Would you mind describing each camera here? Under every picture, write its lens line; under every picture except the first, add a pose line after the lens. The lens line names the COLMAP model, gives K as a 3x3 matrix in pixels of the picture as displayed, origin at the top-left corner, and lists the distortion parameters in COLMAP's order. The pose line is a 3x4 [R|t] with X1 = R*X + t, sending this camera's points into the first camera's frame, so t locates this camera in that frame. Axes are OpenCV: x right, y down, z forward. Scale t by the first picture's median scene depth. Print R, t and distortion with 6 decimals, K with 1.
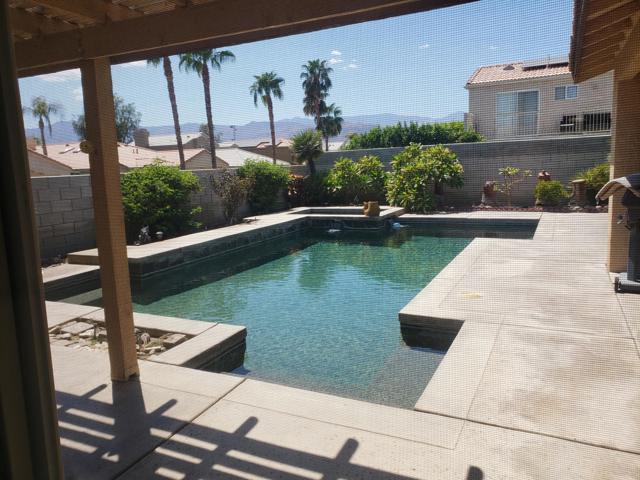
lens RADIAL K [[496.1, 0, 321.5], [0, 496.1, 227.8], [0, 0, 1]] dist [0.062529, -0.049956]
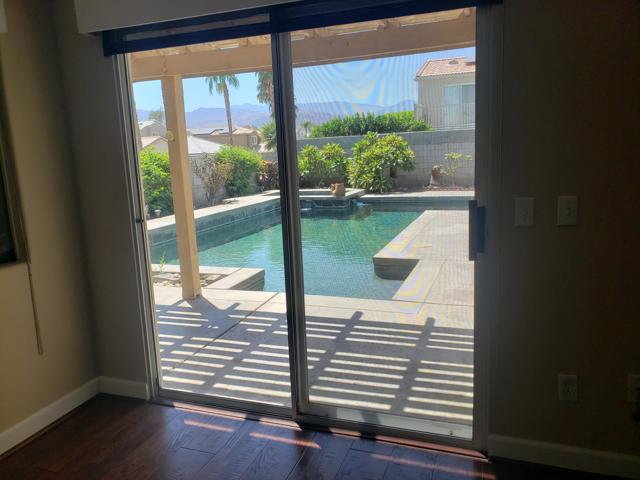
lens RADIAL K [[496.1, 0, 317.6], [0, 496.1, 234.3], [0, 0, 1]] dist [0.062529, -0.049956]
pose [[0.995914, -0.017775, 0.088538, -0.042744], [0.014471, 0.999180, 0.037812, 0.018600], [-0.089137, -0.036376, 0.995355, -0.127857]]
